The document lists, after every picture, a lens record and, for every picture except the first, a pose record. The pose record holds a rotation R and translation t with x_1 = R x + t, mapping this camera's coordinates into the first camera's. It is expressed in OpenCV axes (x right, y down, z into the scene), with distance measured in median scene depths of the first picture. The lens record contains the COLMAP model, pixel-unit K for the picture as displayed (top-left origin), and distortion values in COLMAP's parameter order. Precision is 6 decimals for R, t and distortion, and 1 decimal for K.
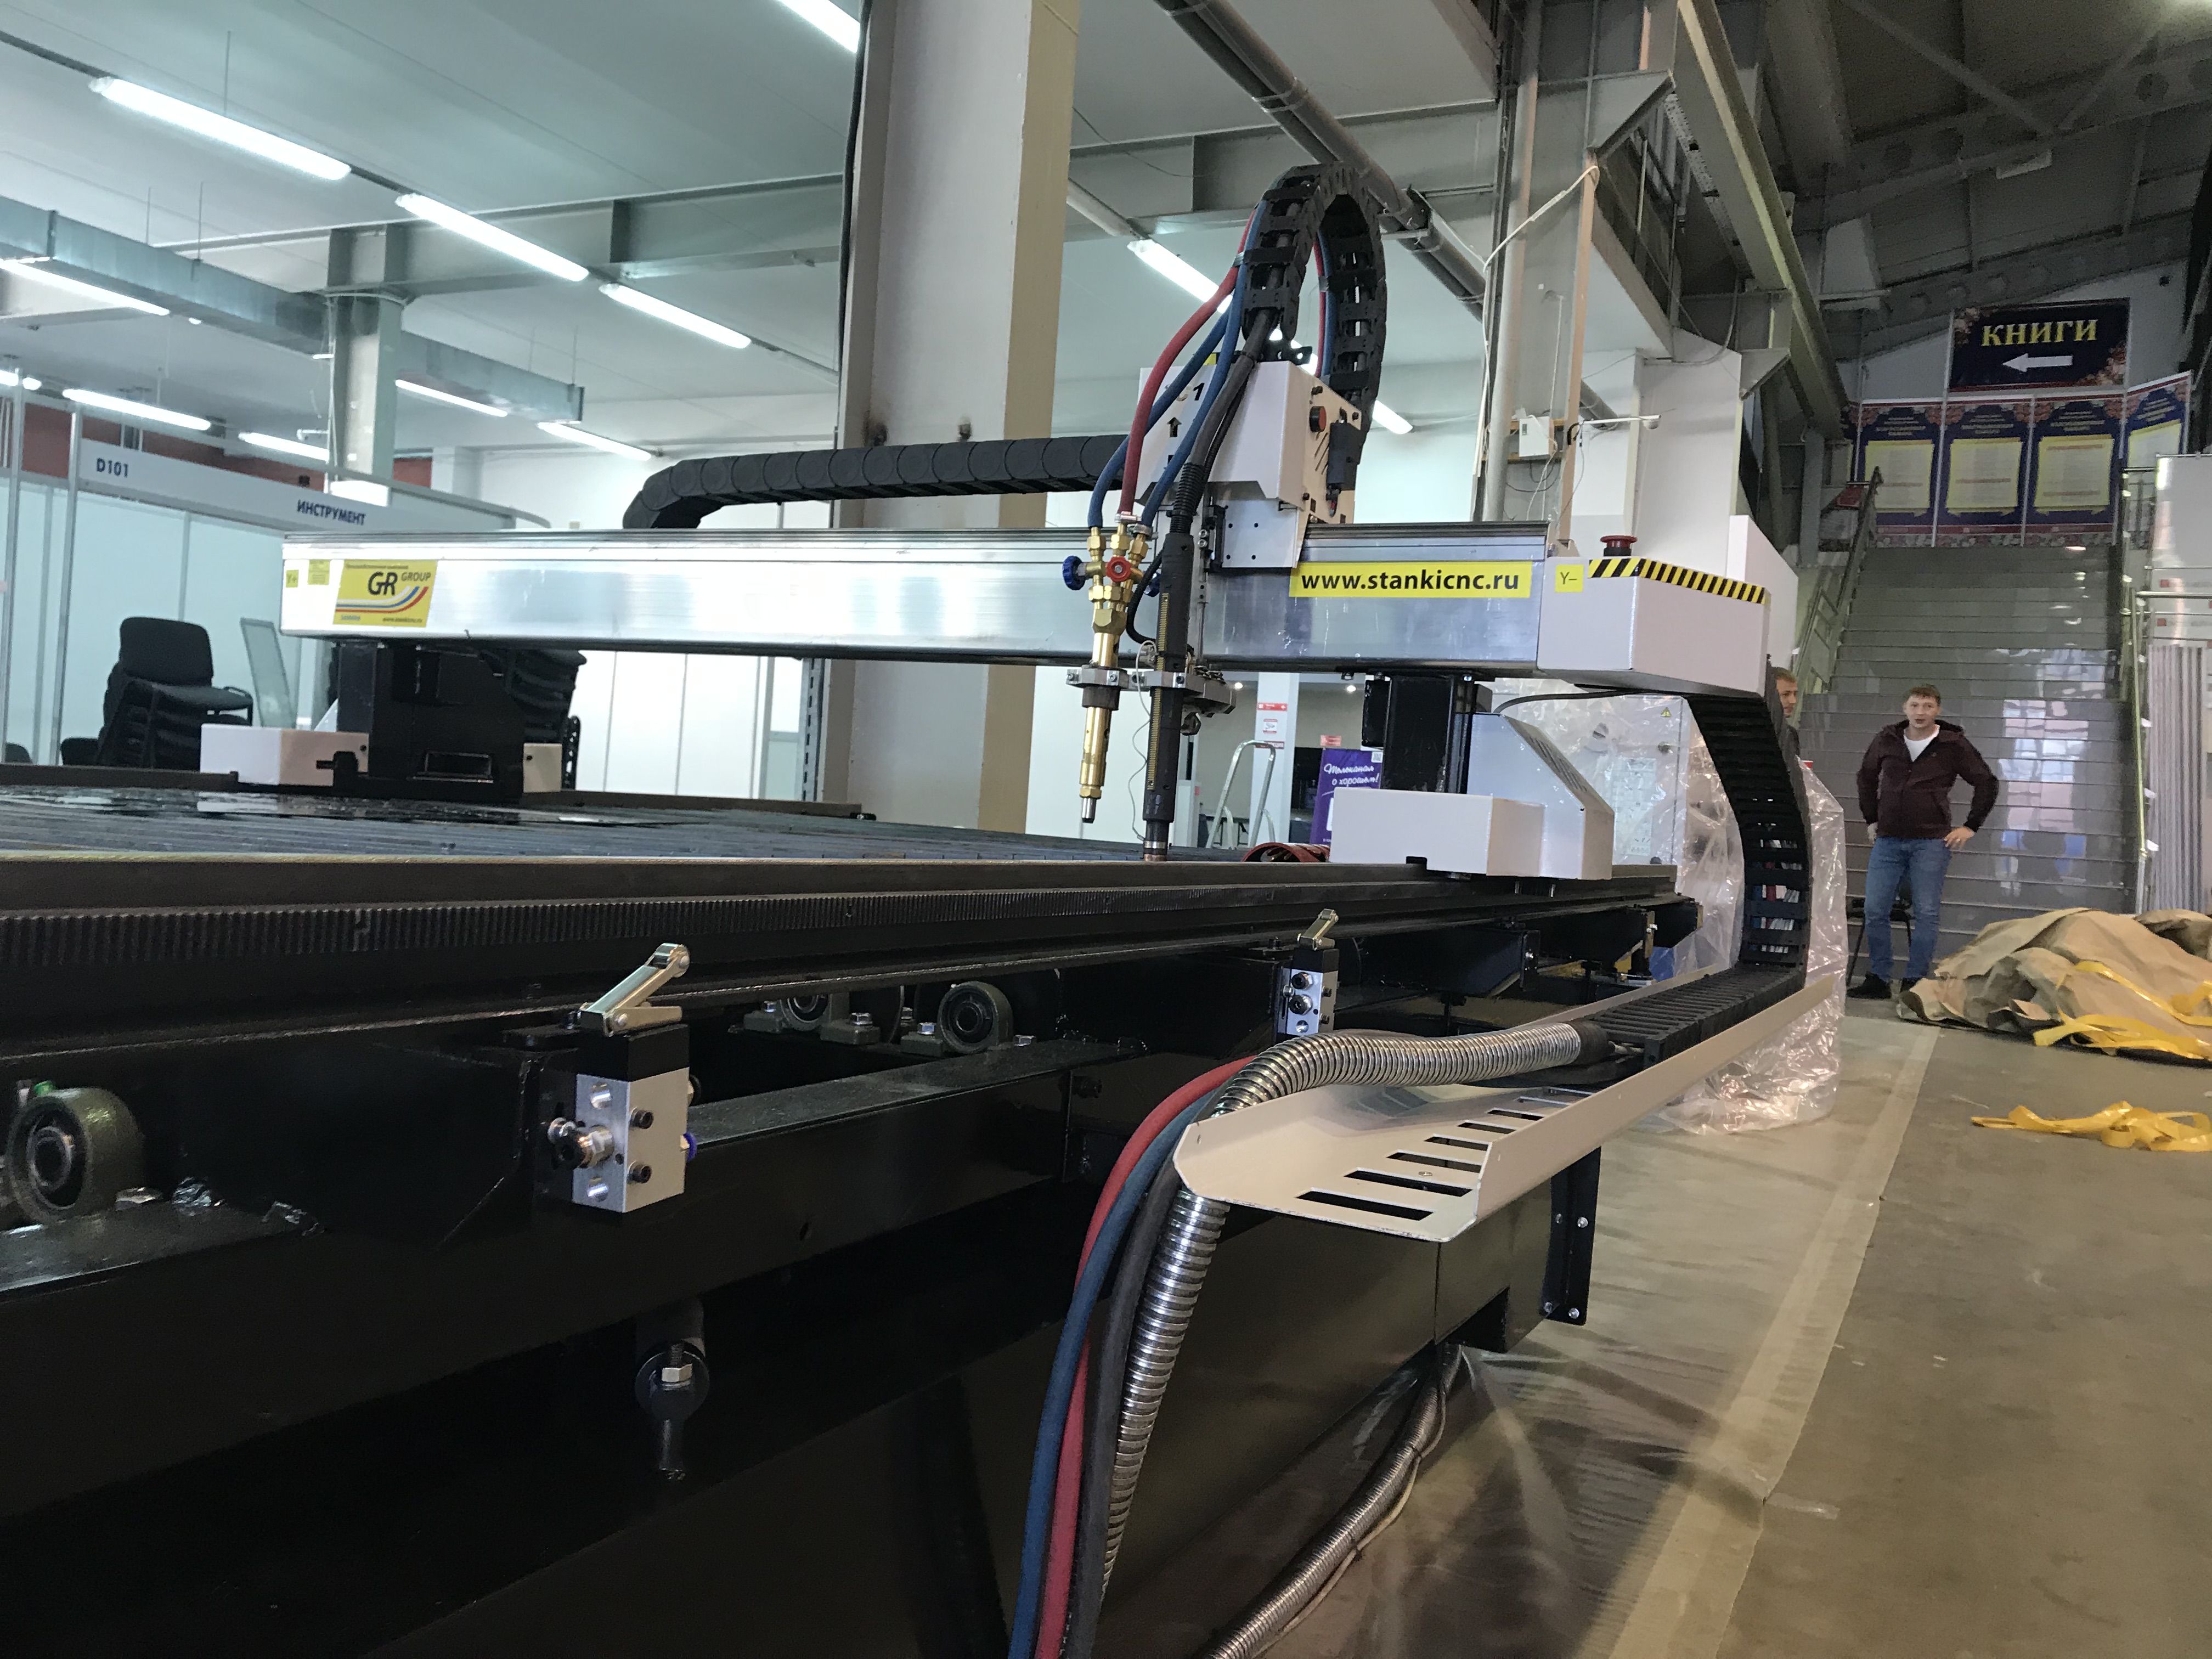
lens RADIAL K [[1822.3, 0, 1121.7], [0, 1822.3, 819.3], [0, 0, 1]] dist [0.045501, -0.059209]
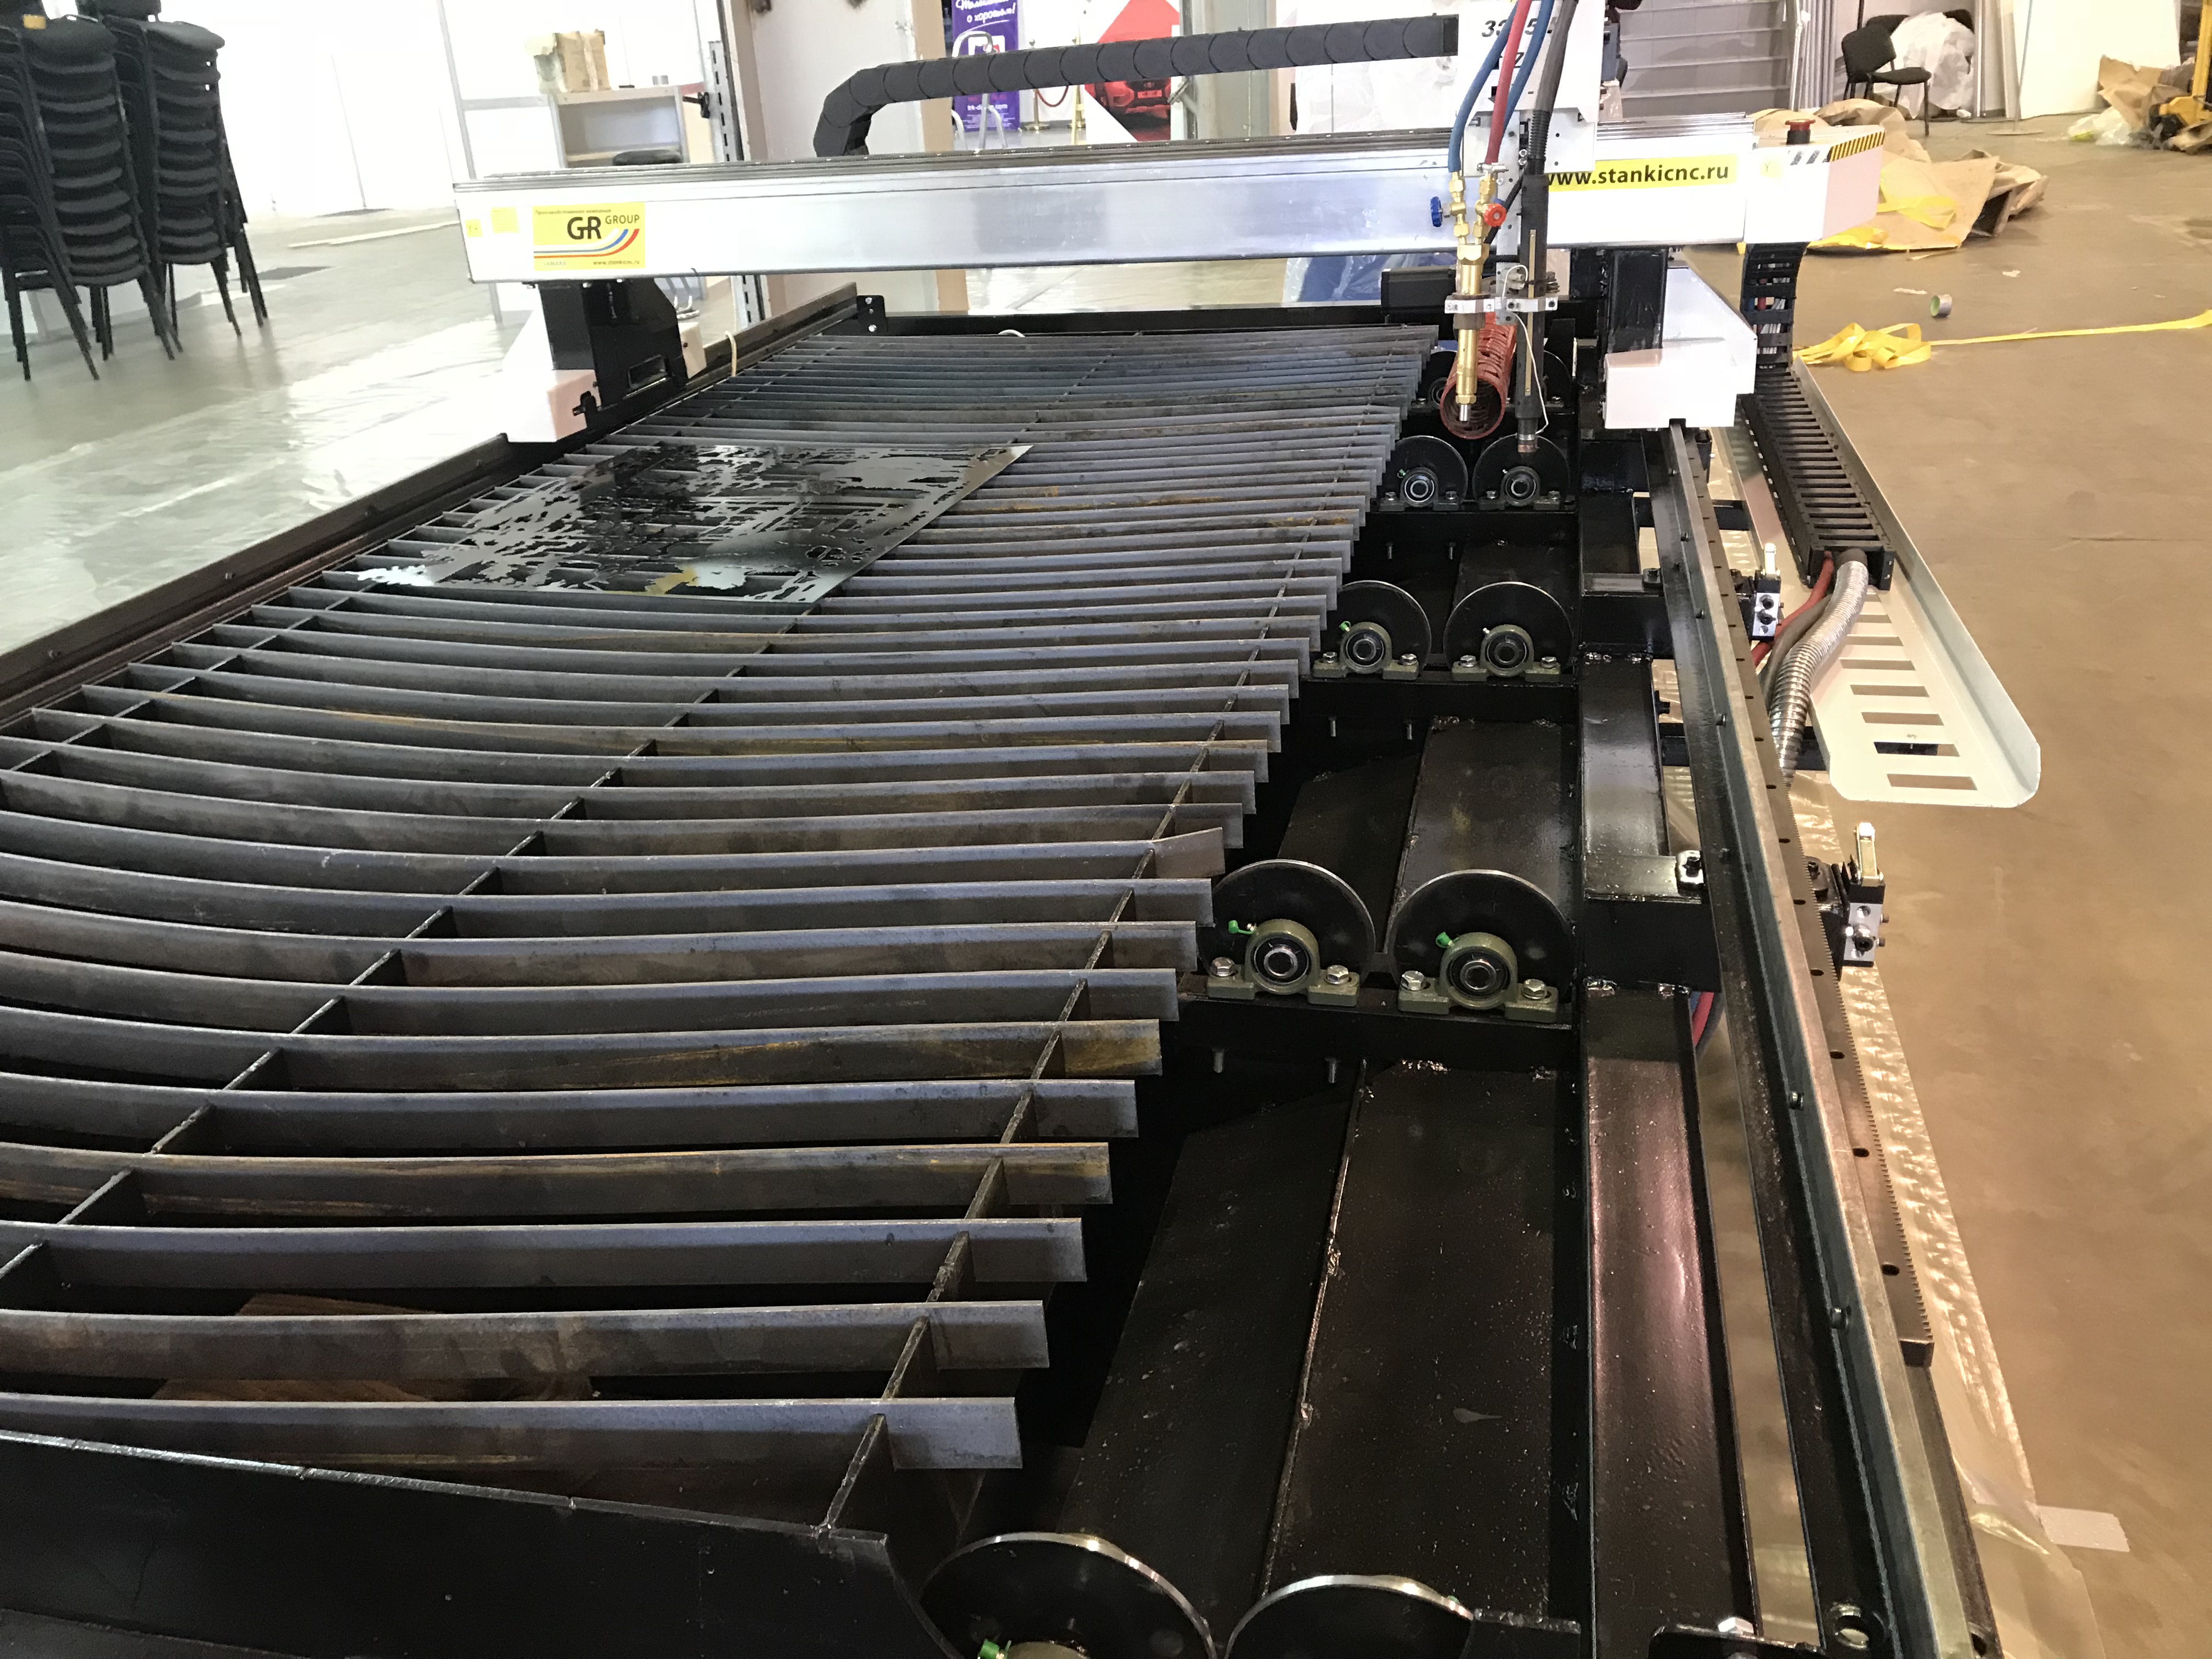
lens RADIAL K [[1822.3, 0, 1109.9], [0, 1822.3, 815.5], [0, 0, 1]] dist [0.045501, -0.059209]
pose [[0.967258, -0.202180, 0.153413, -0.334302], [0.124557, 0.904833, 0.407140, -0.210185], [-0.221128, -0.374701, 0.900390, -0.138621]]
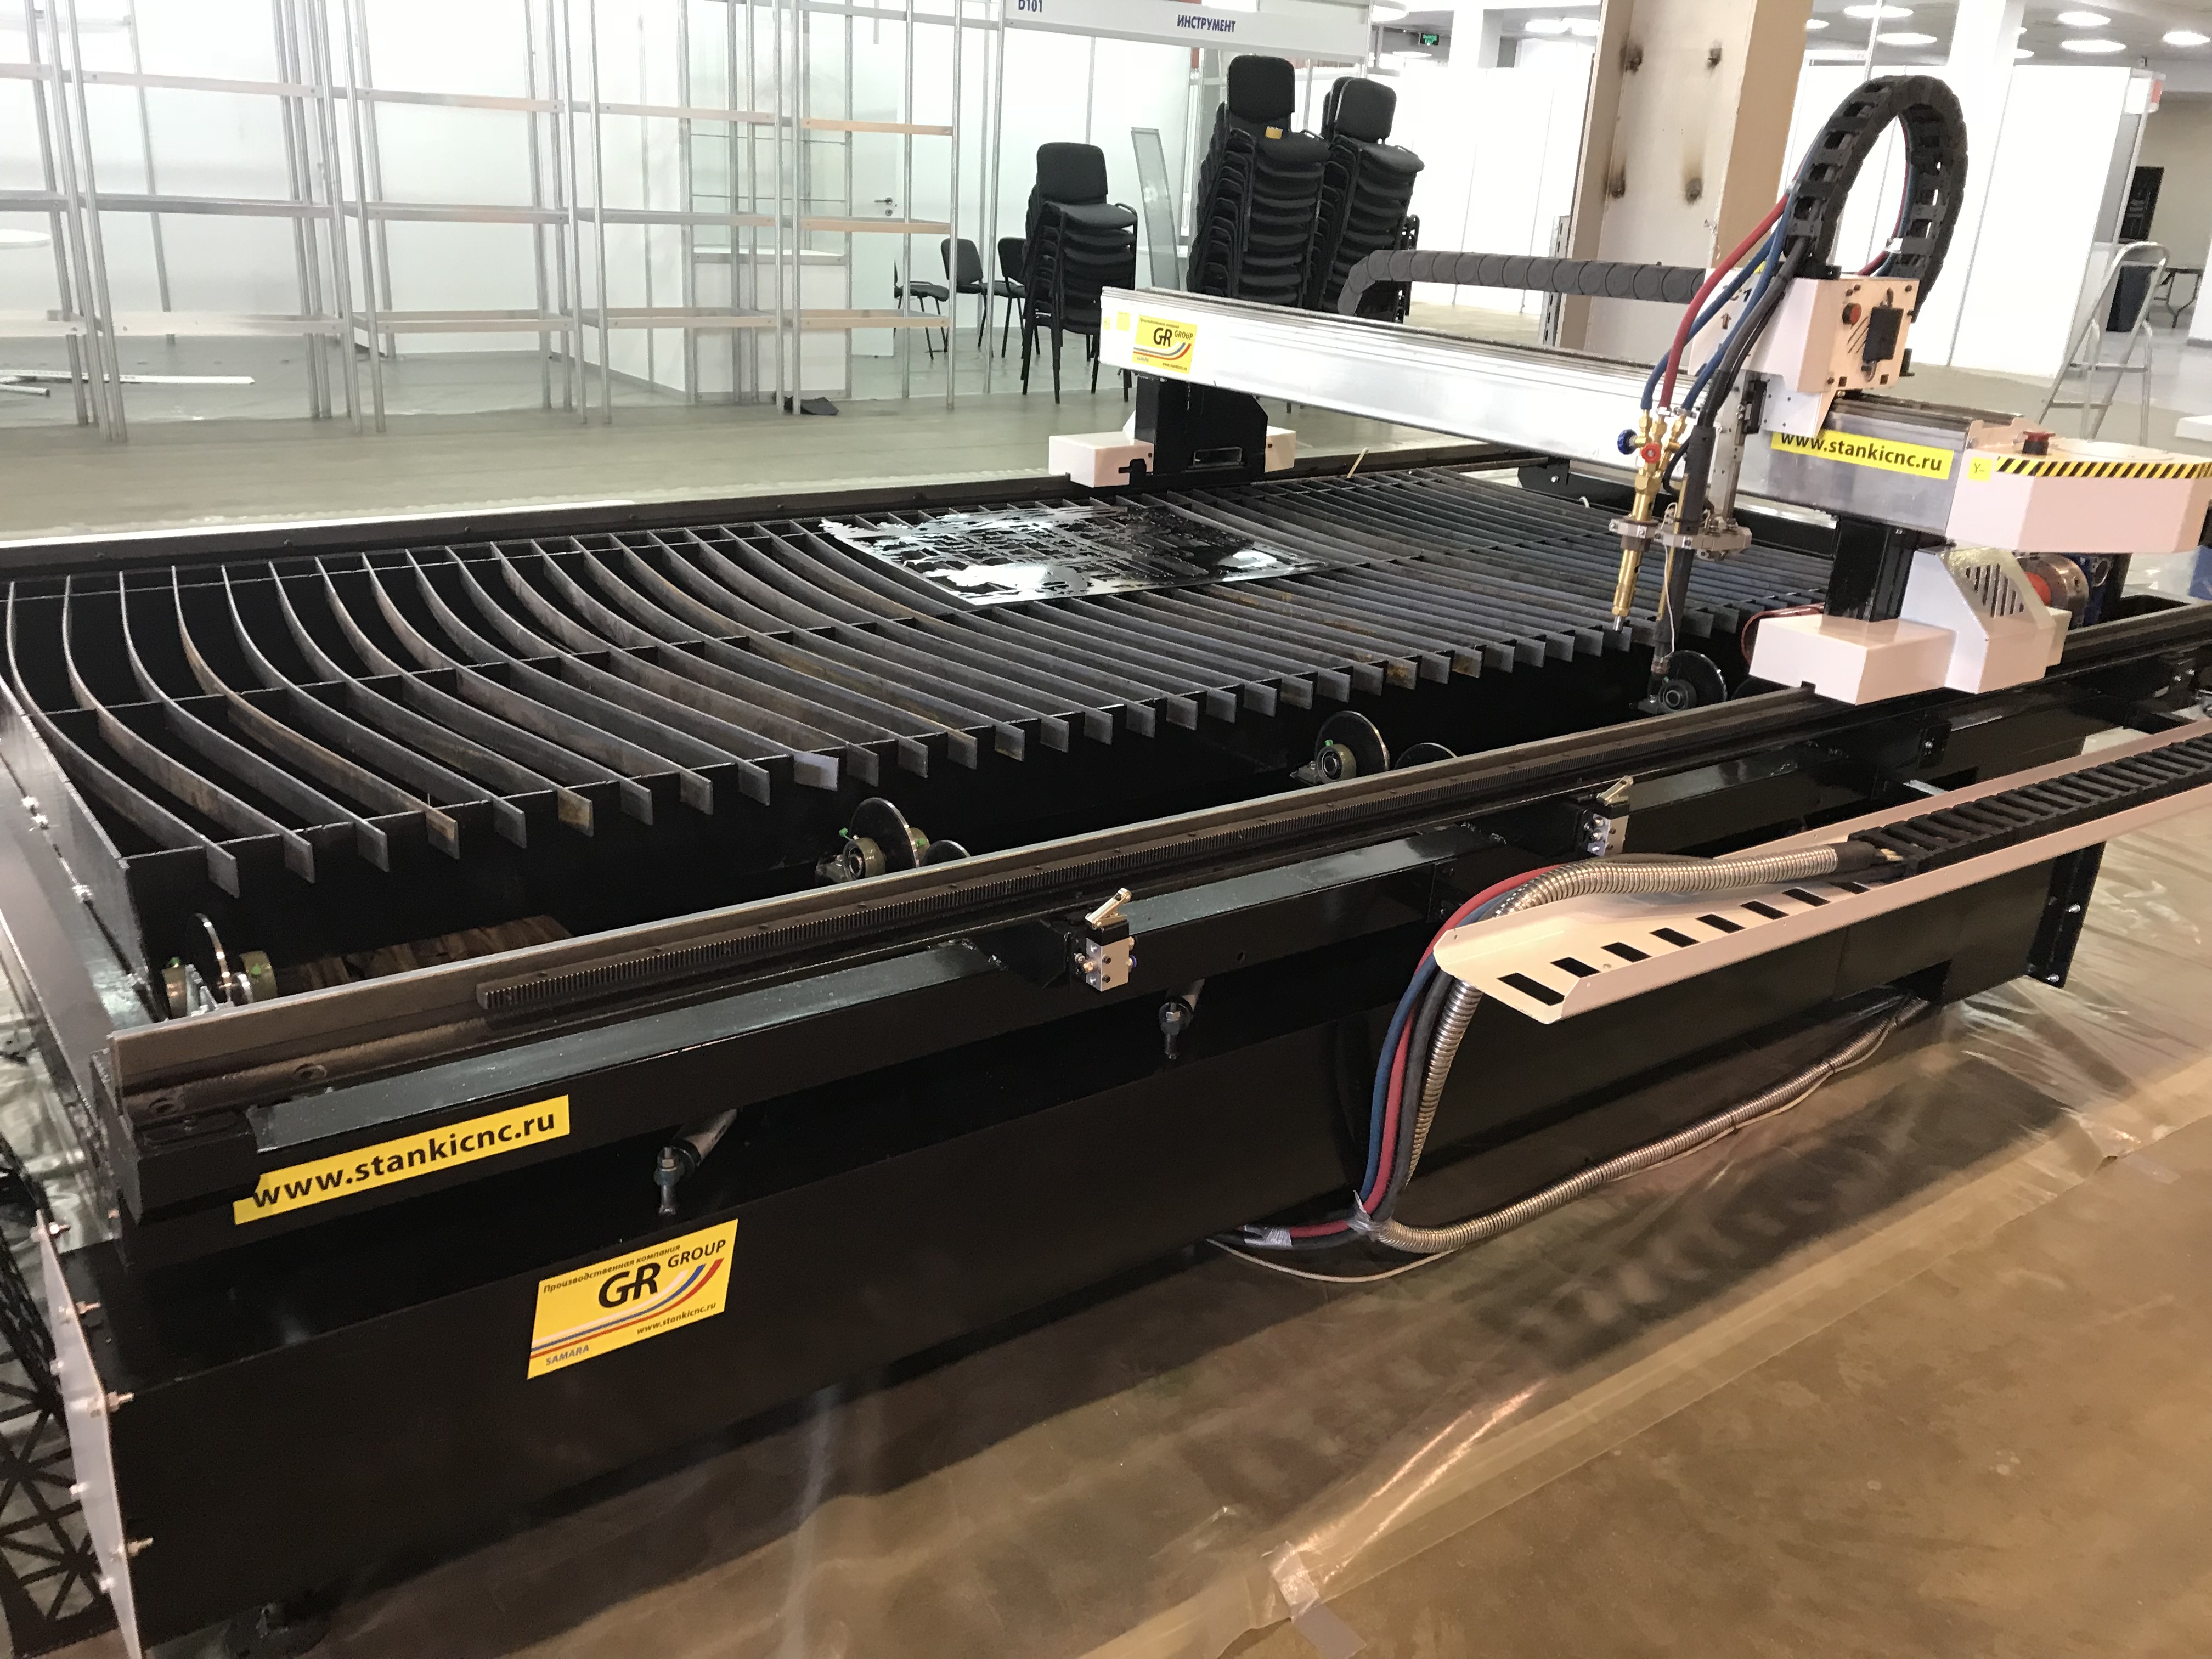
lens RADIAL K [[1822.3, 0, 1101.7], [0, 1822.3, 824.1], [0, 0, 1]] dist [0.045501, -0.059209]
pose [[0.888423, 0.144883, -0.435560, 0.206480], [-0.002120, 0.950166, 0.311737, -0.205307], [0.459020, -0.276031, 0.844457, -0.282749]]
